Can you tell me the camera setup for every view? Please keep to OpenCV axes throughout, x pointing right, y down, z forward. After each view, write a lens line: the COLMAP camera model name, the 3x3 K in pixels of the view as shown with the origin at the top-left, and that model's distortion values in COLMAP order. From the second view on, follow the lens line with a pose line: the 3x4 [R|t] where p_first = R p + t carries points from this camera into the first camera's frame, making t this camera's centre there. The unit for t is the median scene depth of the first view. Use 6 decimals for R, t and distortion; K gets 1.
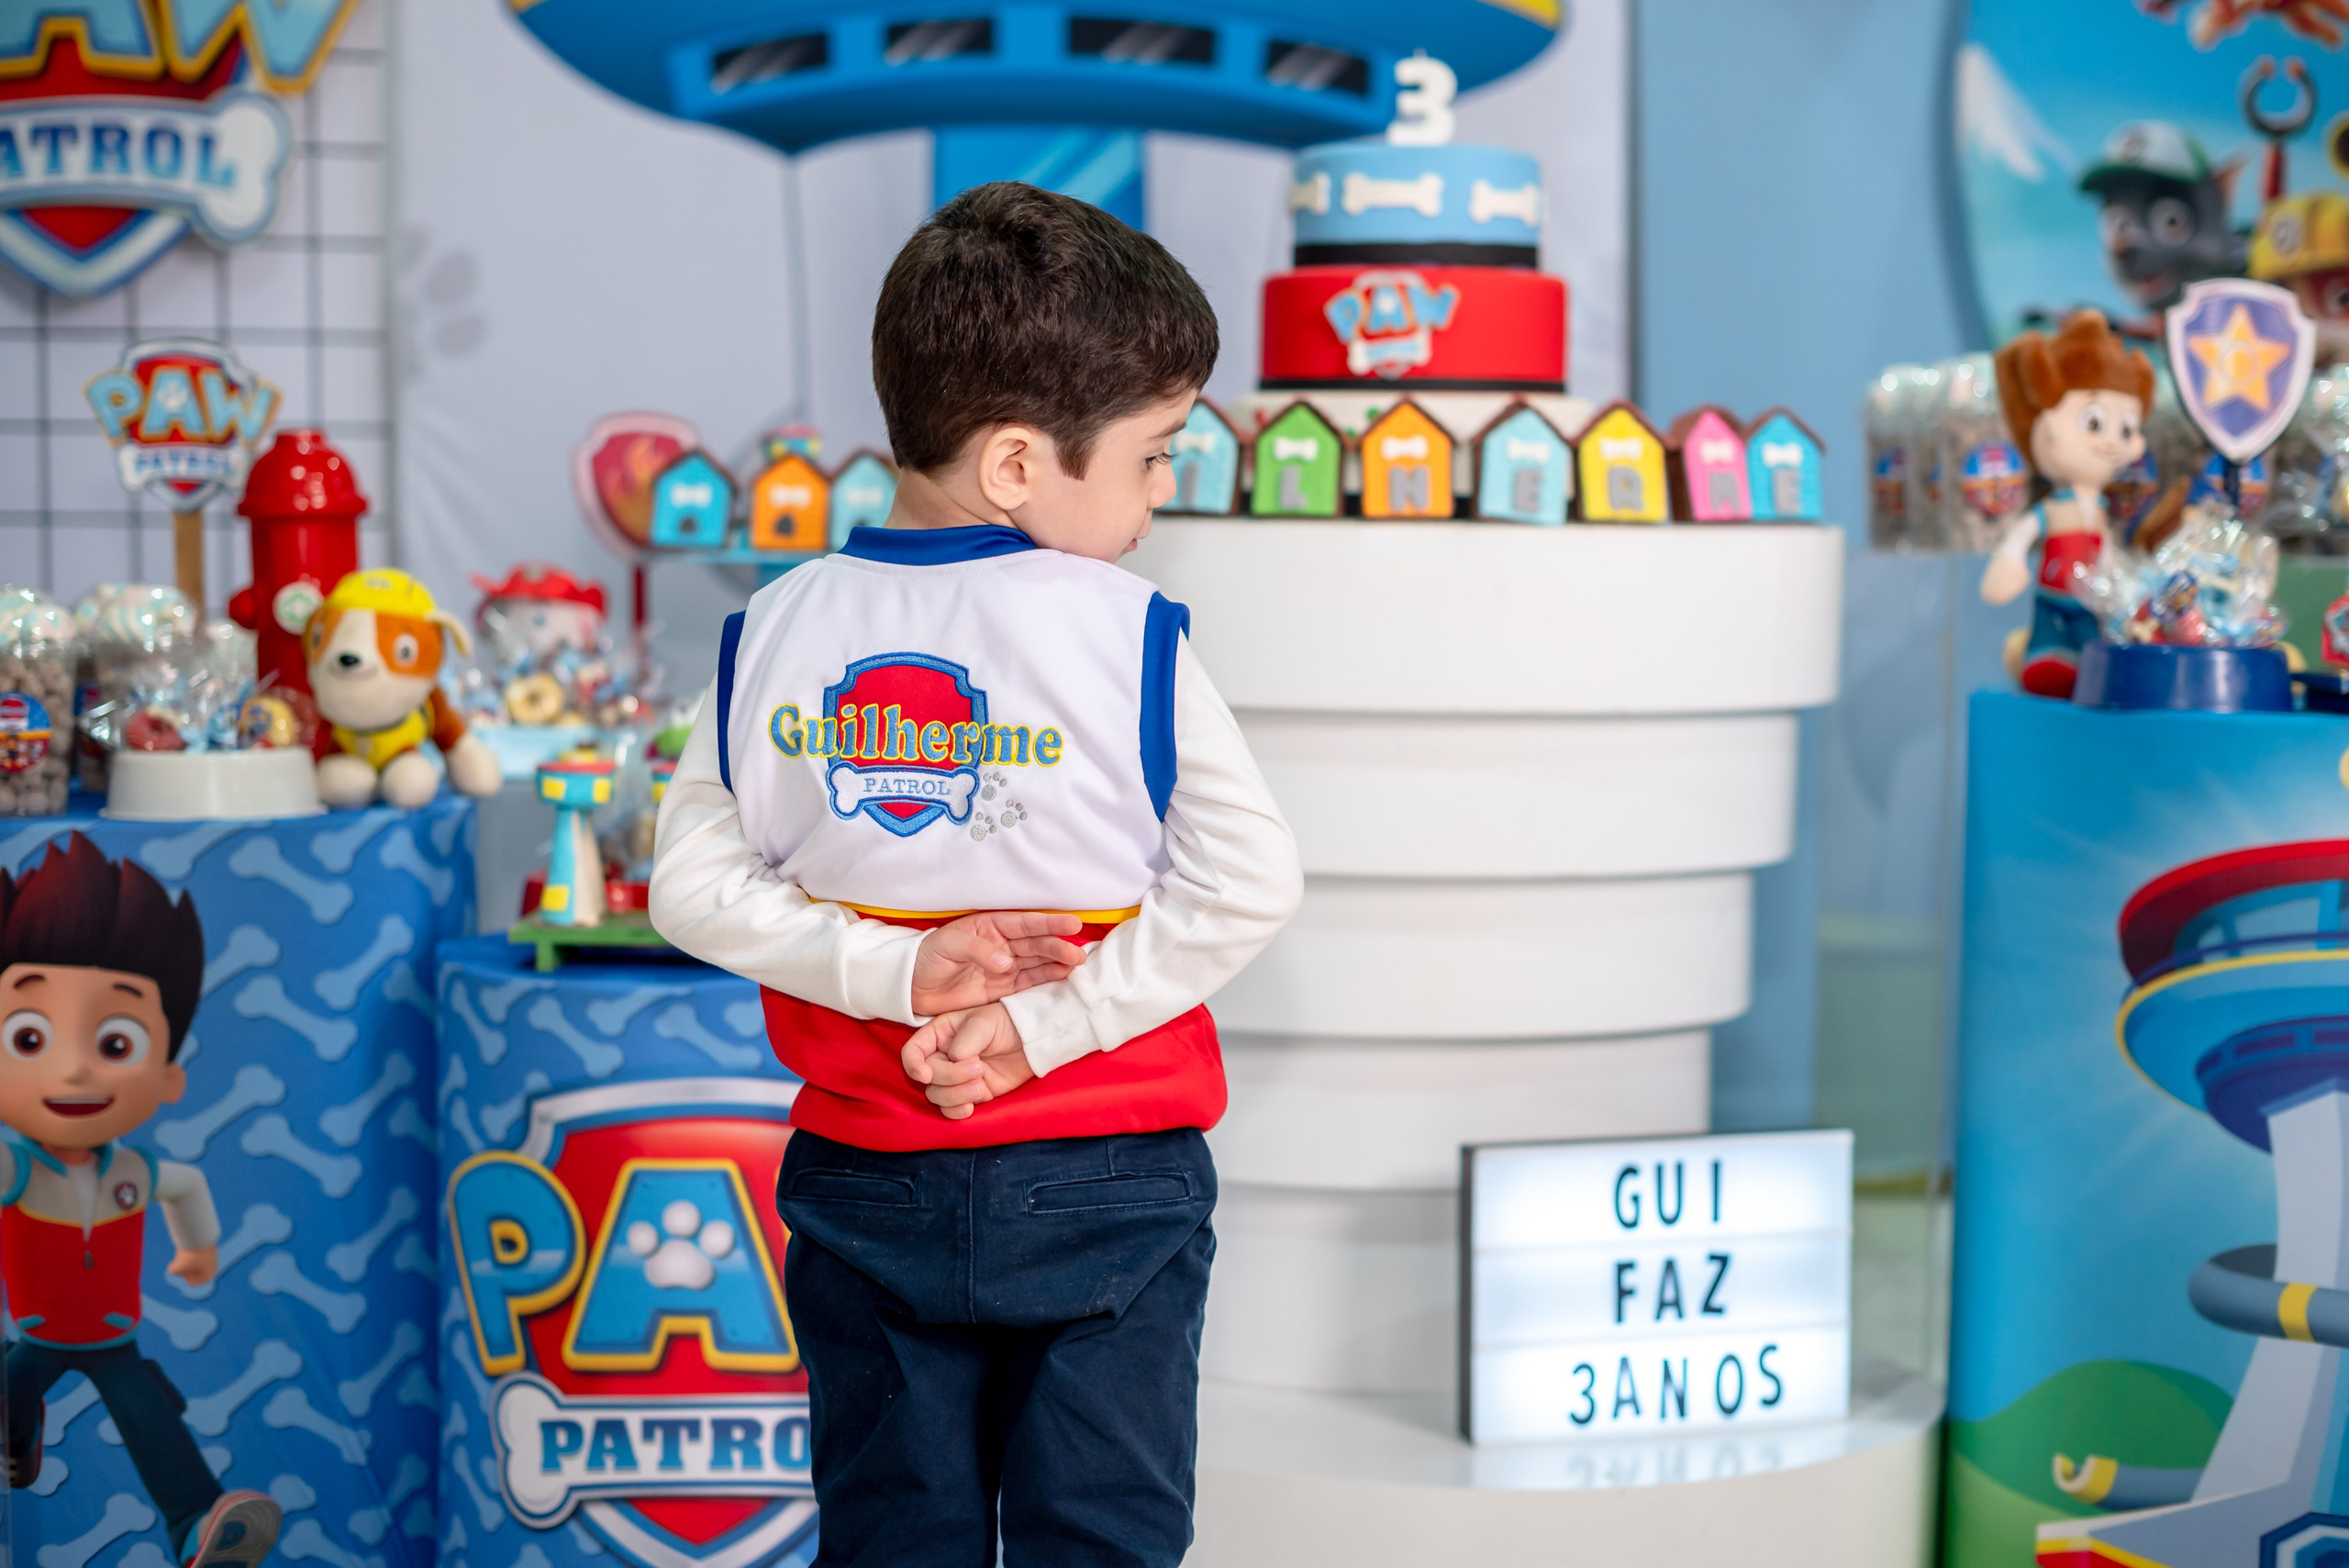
lens RADIAL K [[3441.5, 0, 1181.2], [0, 3441.5, 727.6], [0, 0, 1]] dist [-0.158495, 0.094533]
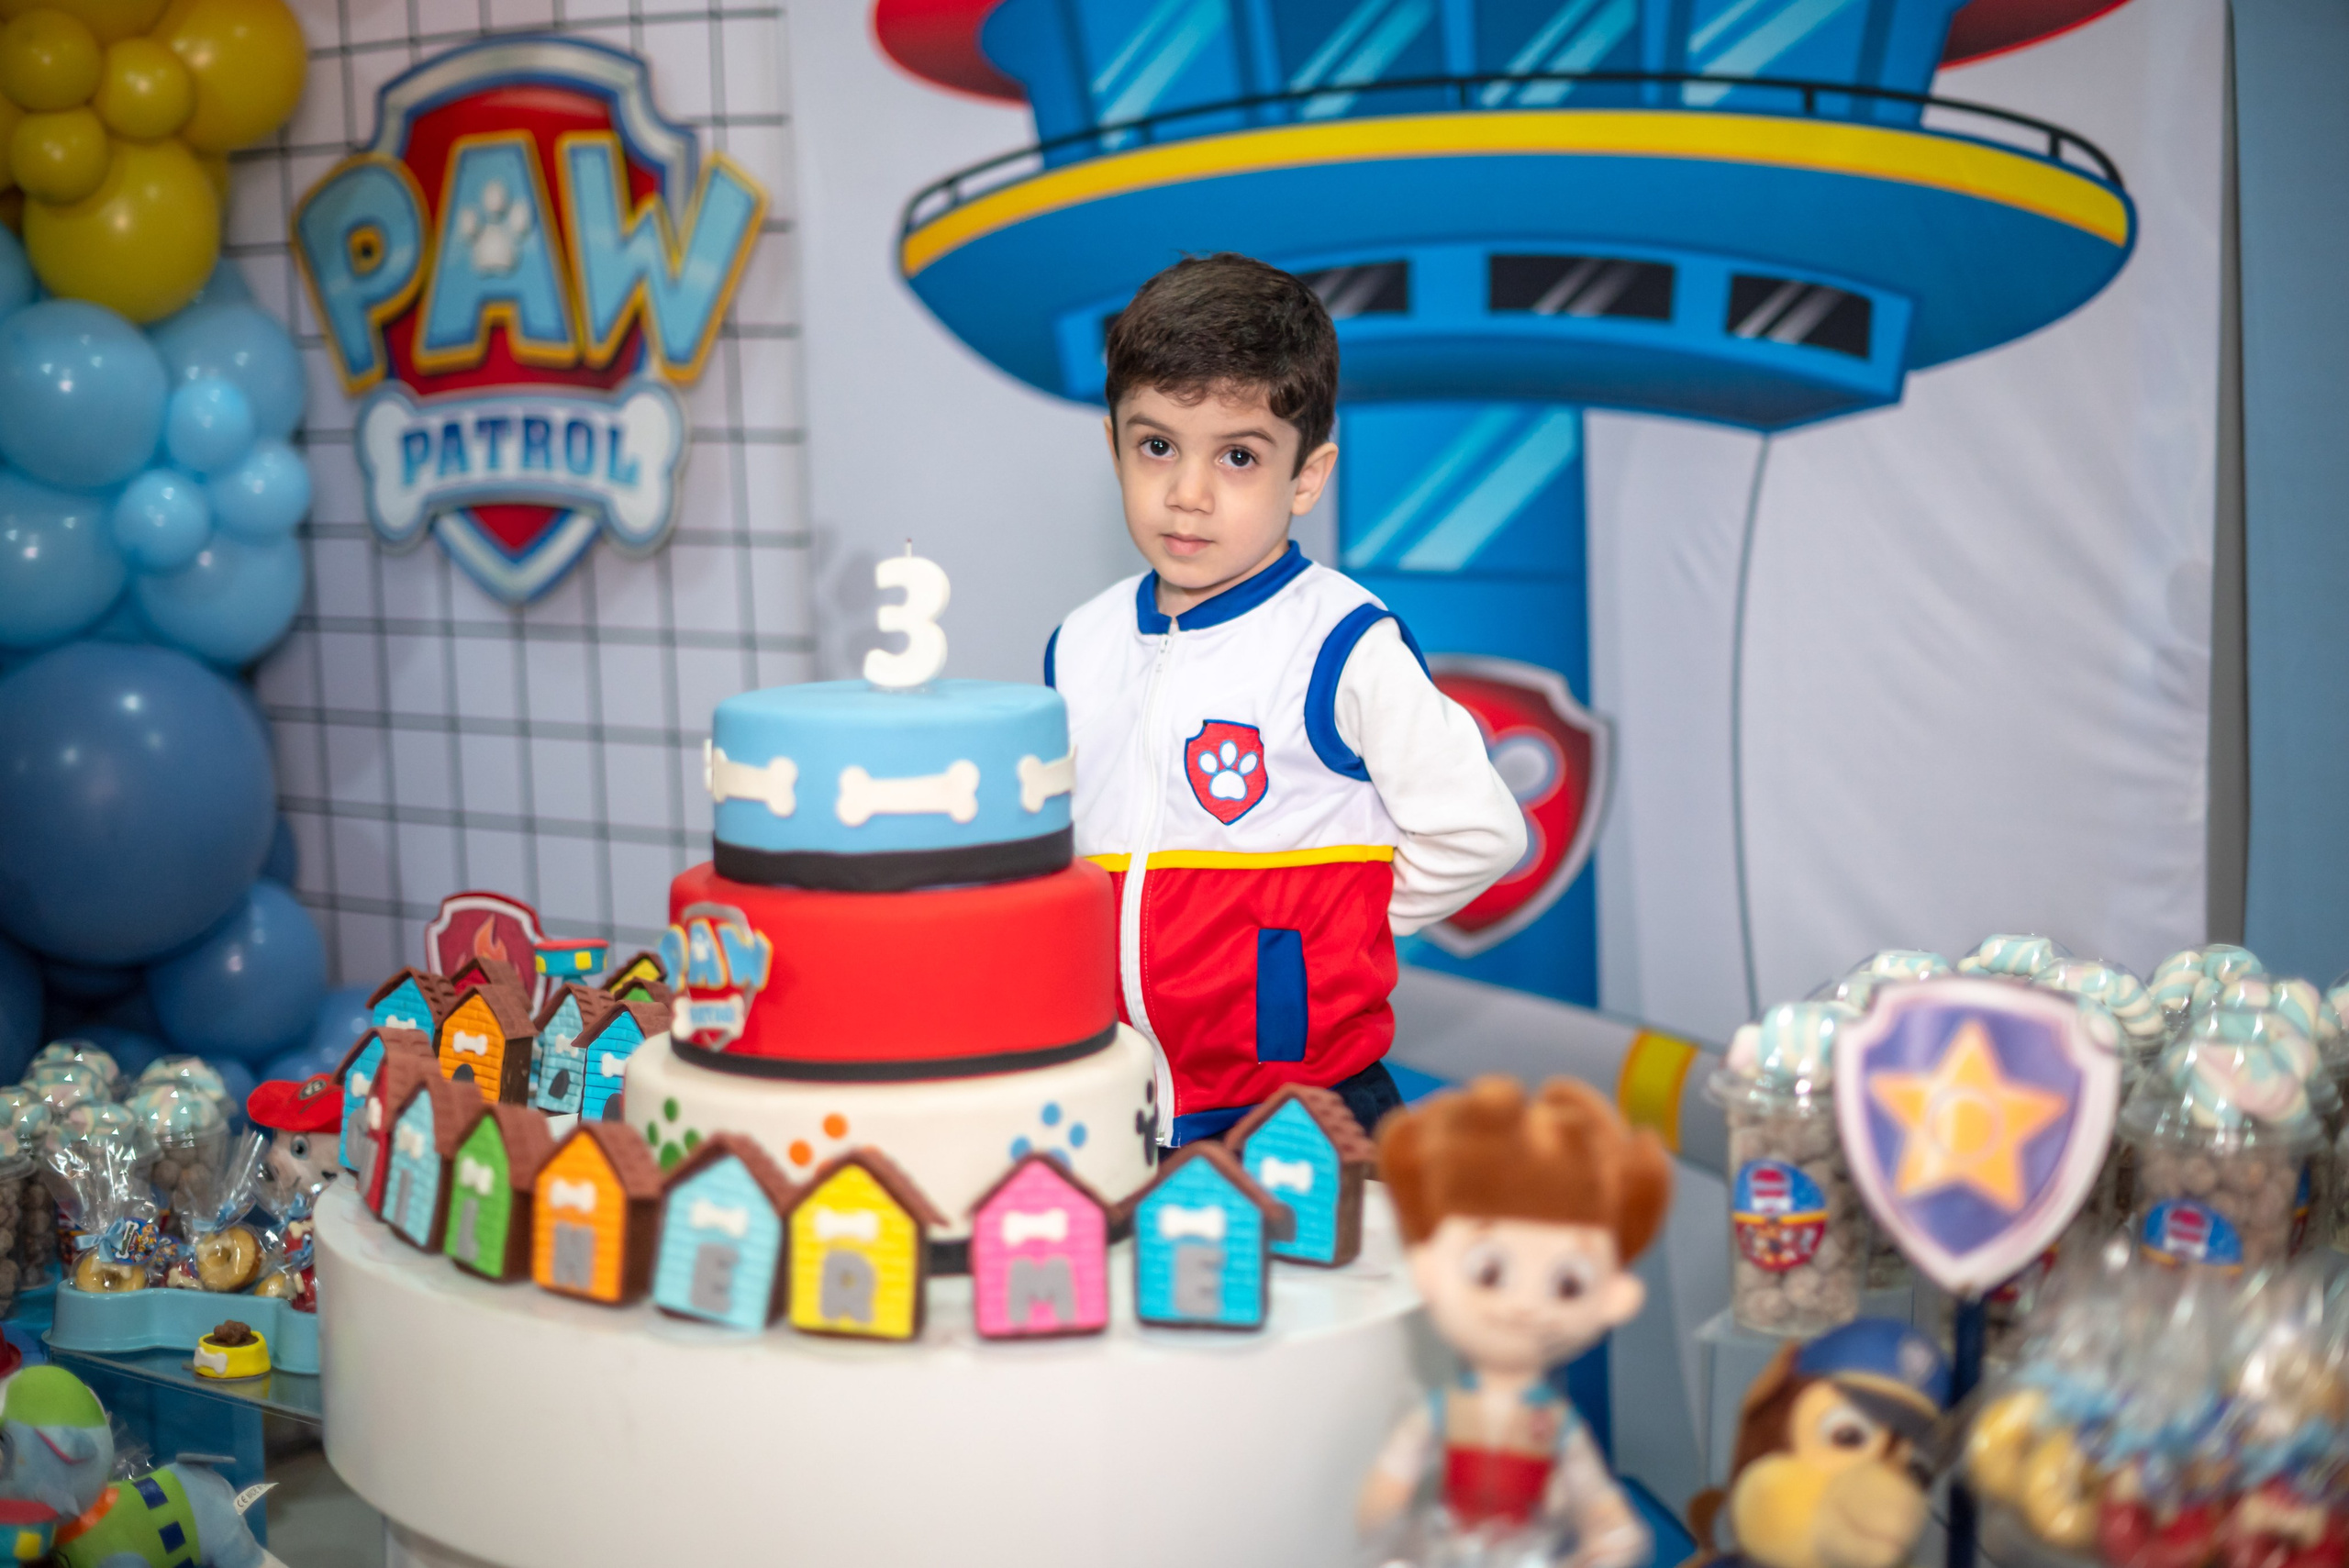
lens RADIAL K [[3409.9, 0, 1181.5], [0, 3409.9, 790.6], [0, 0, 1]] dist [-0.165946, 0.146775]
pose [[0.842098, 0.045333, -0.537416, 0.528188], [-0.022058, 0.998522, 0.049667, -0.197916], [0.538873, -0.029970, 0.841854, 0.485278]]
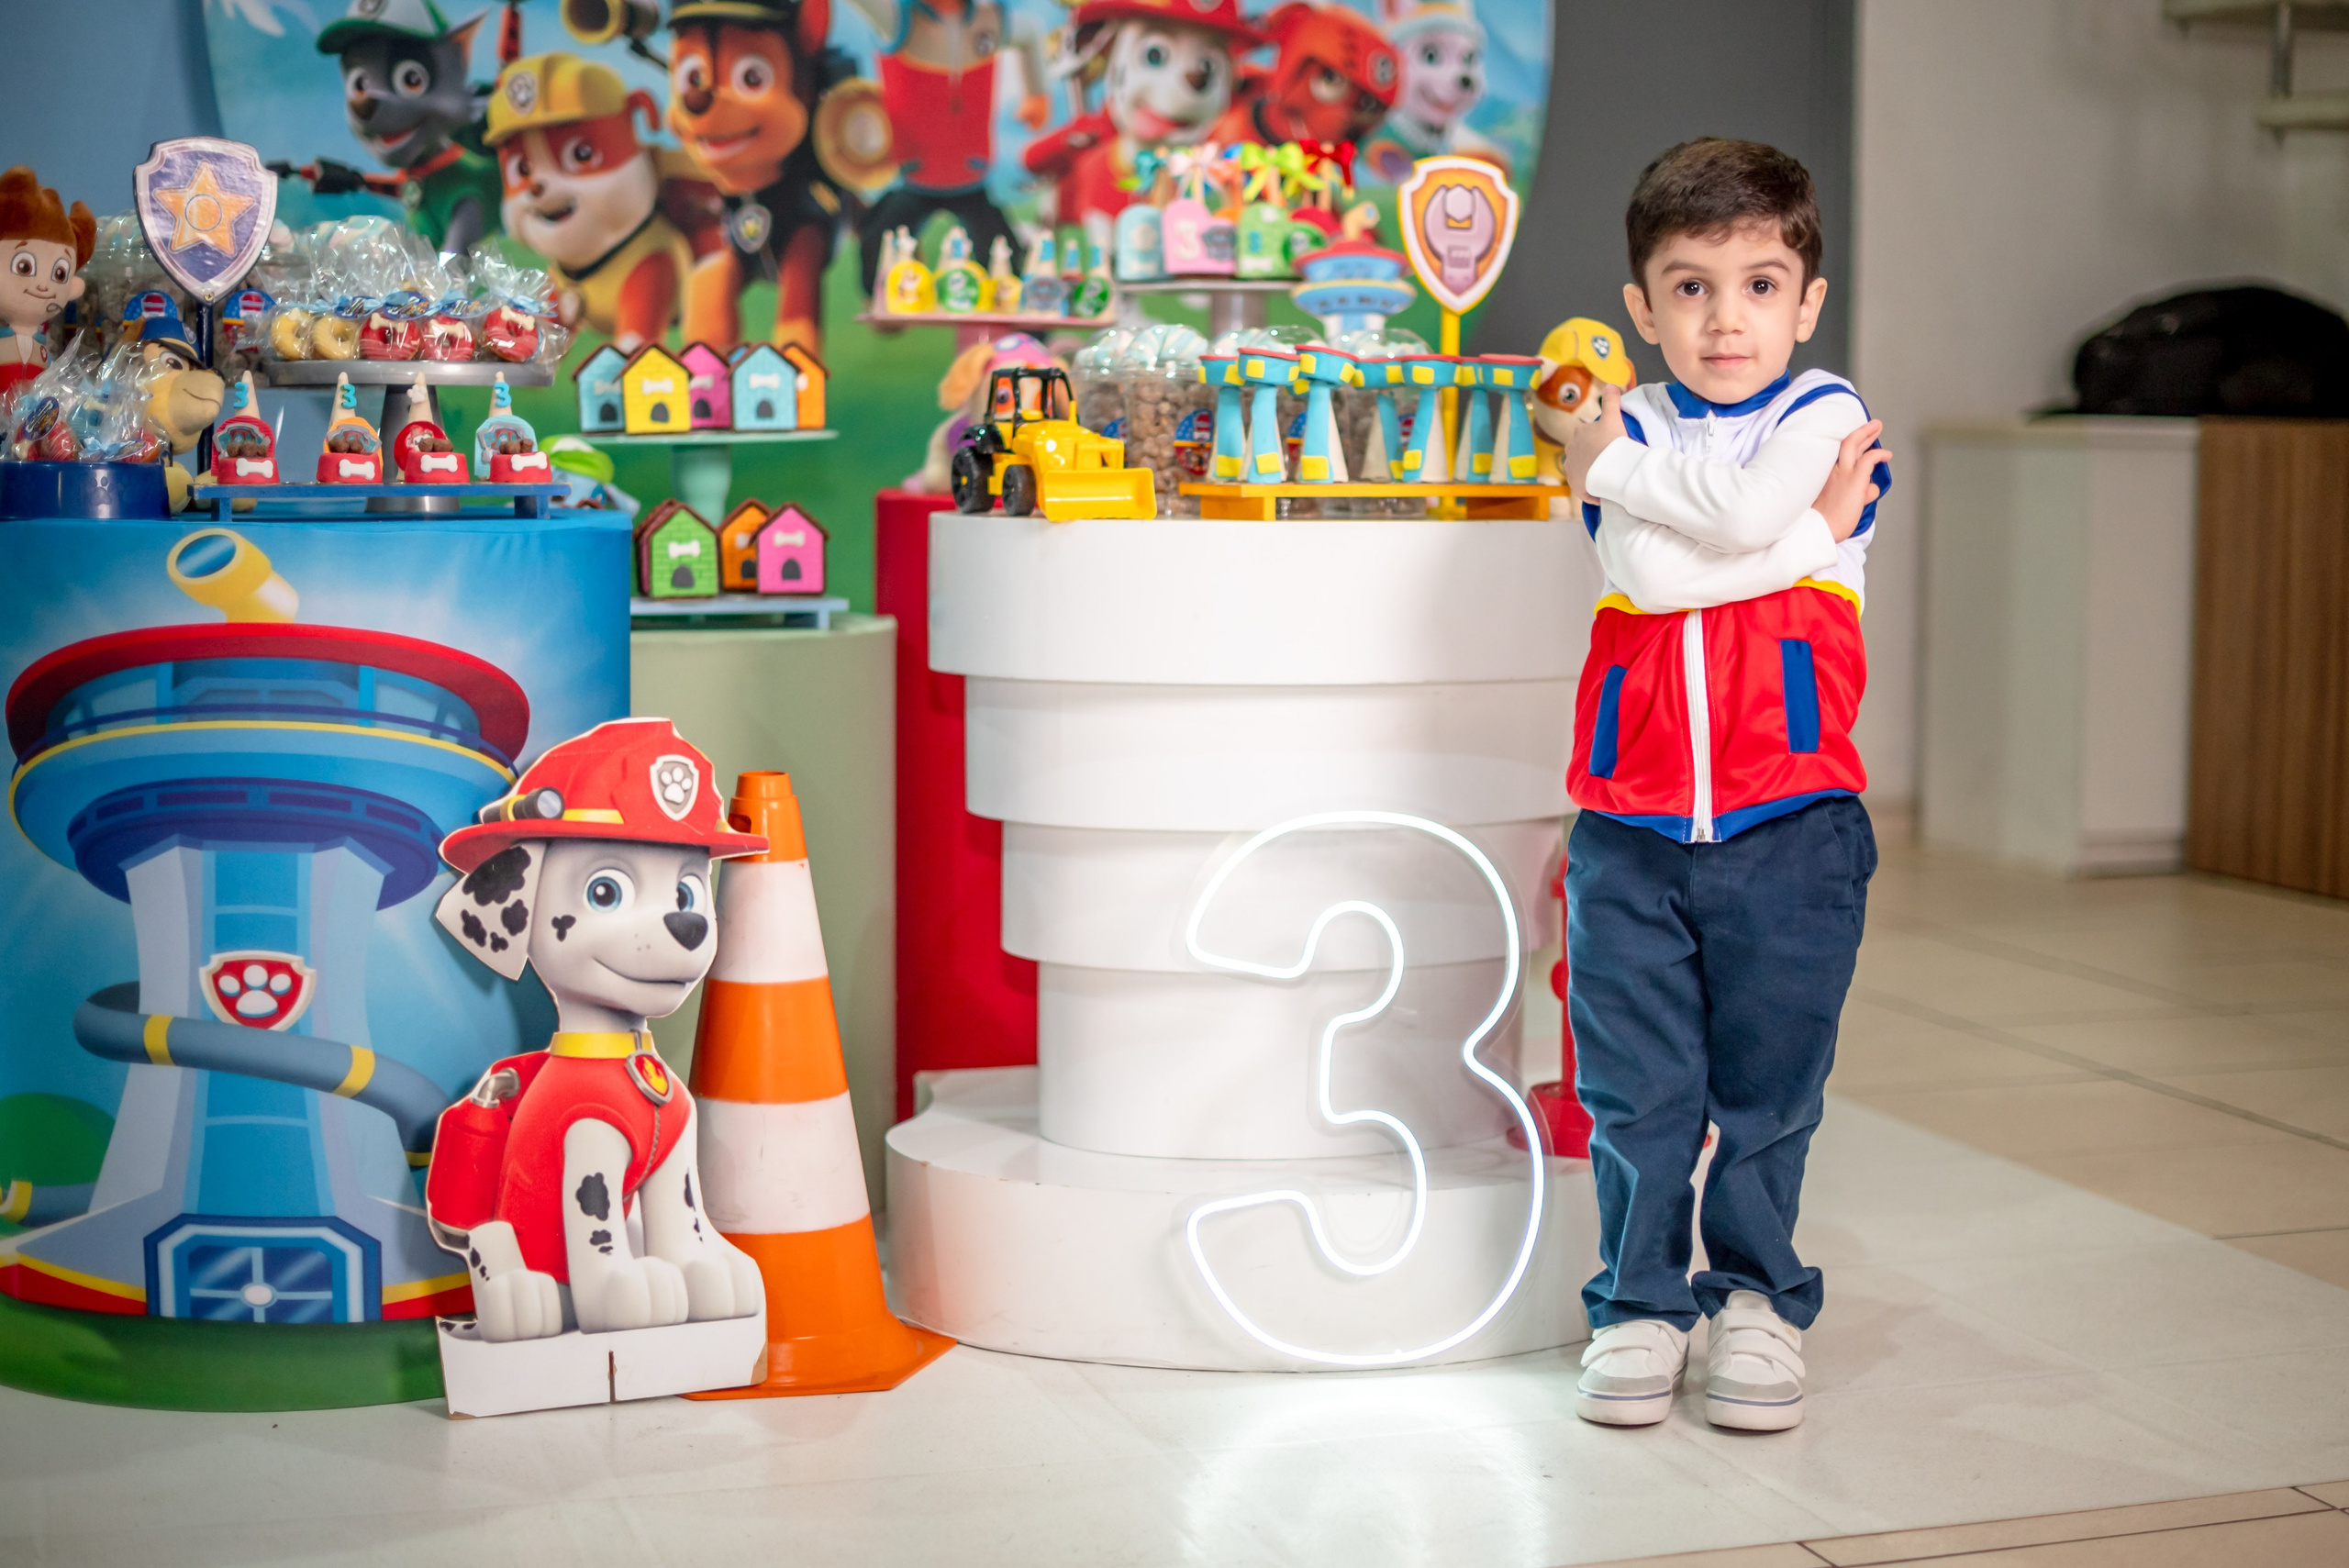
lens RADIAL K [[3671.8, 0, 1302.4], [0, 3671.8, 785.9], [0, 0, 1]] dist [-0.164936, 0.148539]
pose [[0.937404, -0.036322, 0.346344, 0.245564], [0.019192, 0.998423, 0.052762, 0.026329], [-0.347714, -0.042812, 0.936623, -0.259483]]
